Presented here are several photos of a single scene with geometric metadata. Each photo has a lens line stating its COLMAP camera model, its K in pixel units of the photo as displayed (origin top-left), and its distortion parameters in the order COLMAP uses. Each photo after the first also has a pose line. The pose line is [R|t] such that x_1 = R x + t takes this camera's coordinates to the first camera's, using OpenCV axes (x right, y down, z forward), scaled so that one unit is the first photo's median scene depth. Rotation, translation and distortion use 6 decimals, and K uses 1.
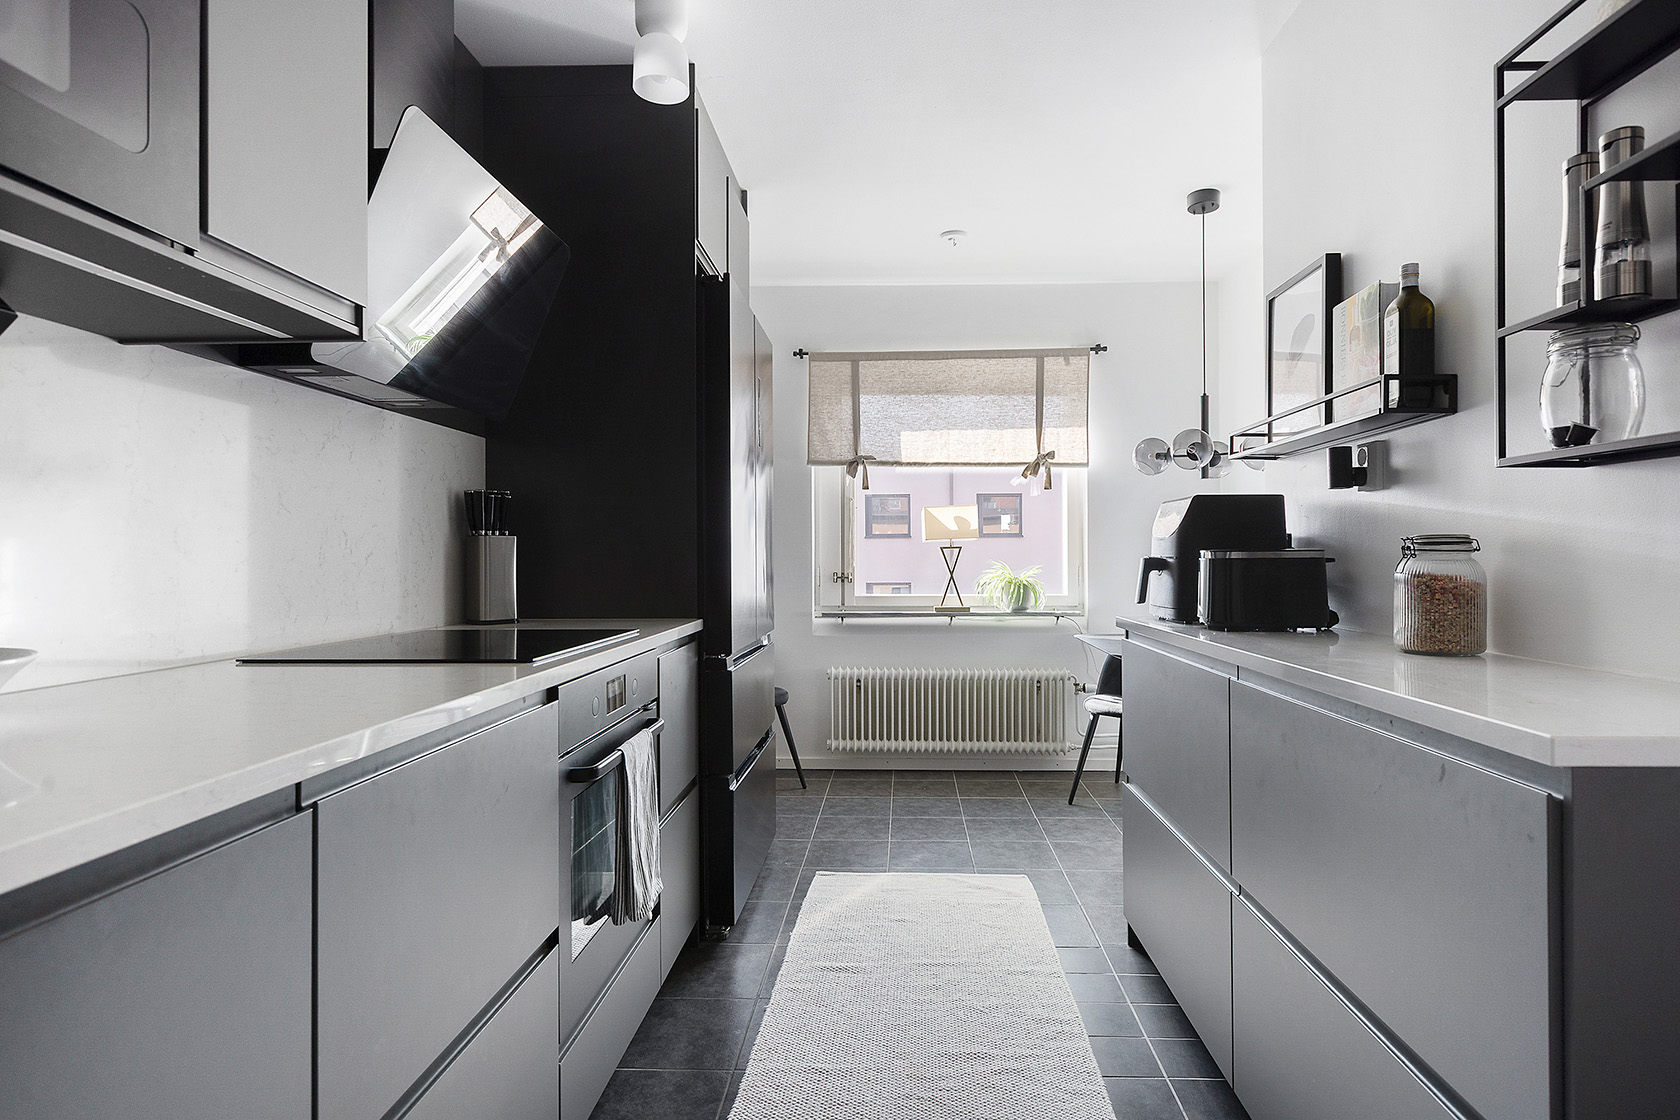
lens RADIAL K [[832.5, 0, 842.9], [0, 832.5, 559.4], [0, 0, 1]] dist [-0.002734, -0.000455]
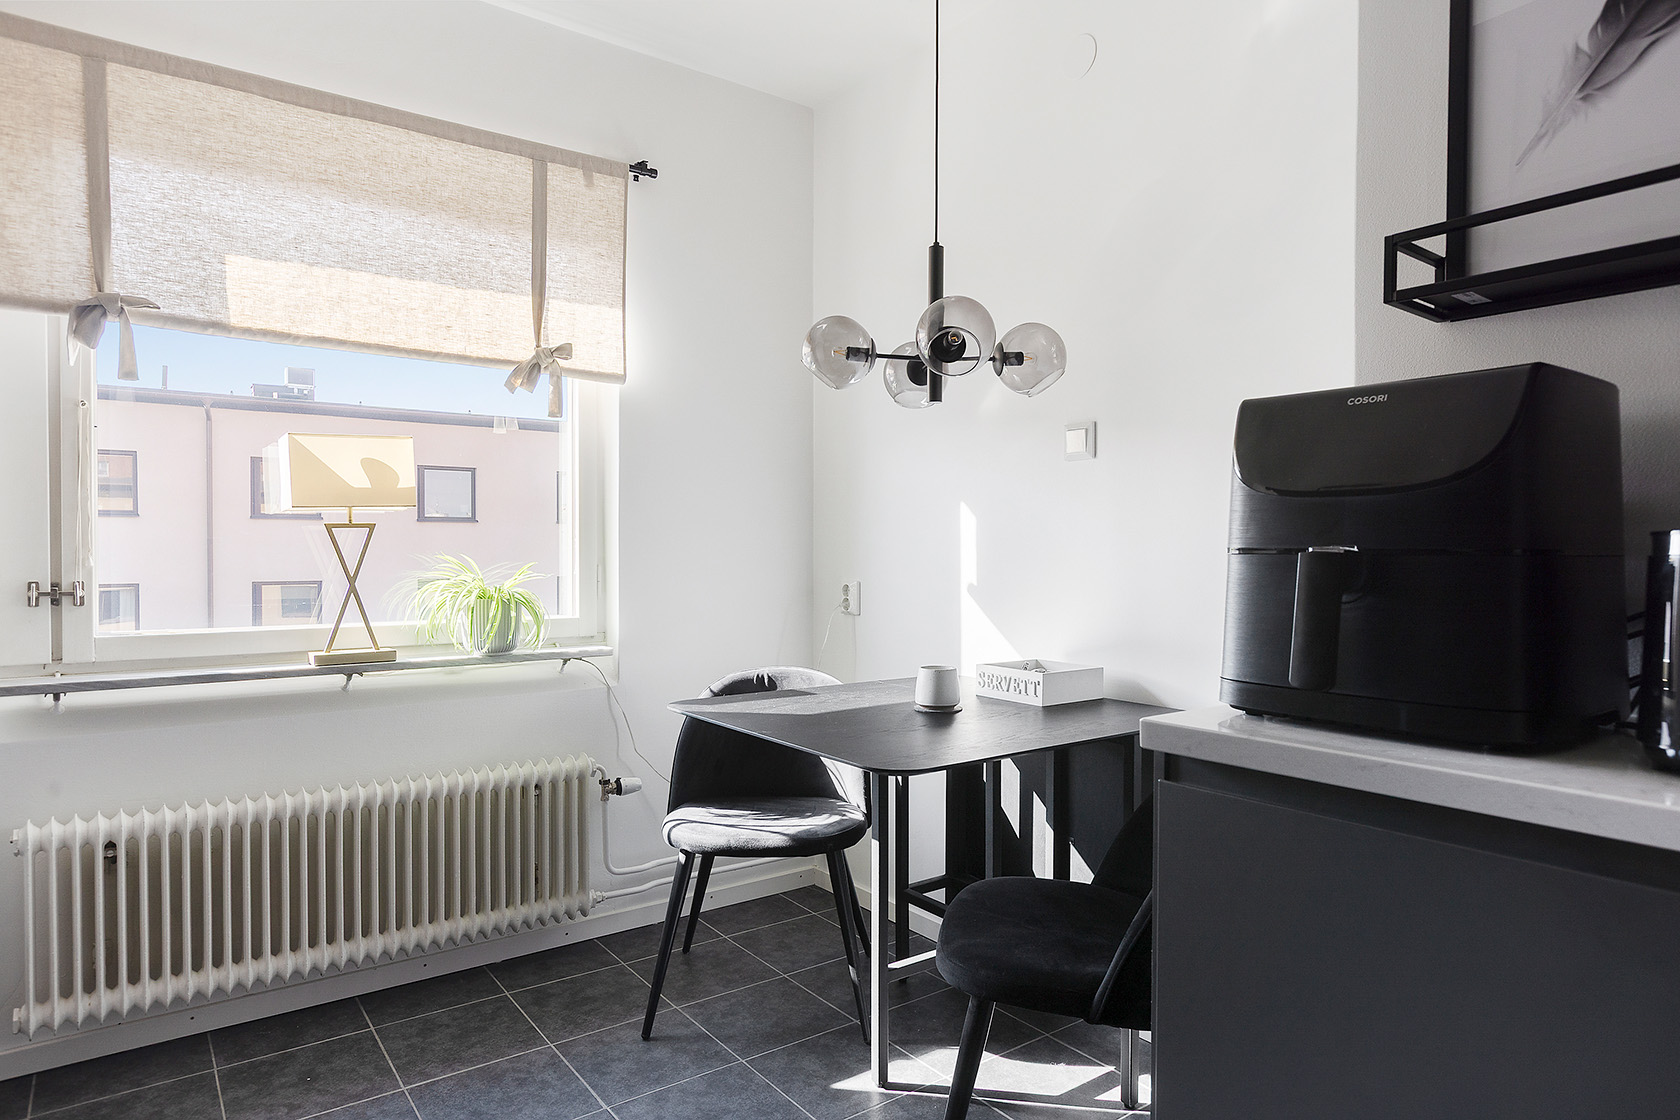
lens RADIAL K [[1001.6, 0, 842.6], [0, 1001.6, 567.8], [0, 0, 1]] dist [-0.006098, -0.002161]
pose [[0.766048, -0.006992, 0.642745, -0.019624], [-0.003892, 0.999872, 0.015515, -0.000331], [-0.642771, -0.014387, 0.765923, 0.397330]]
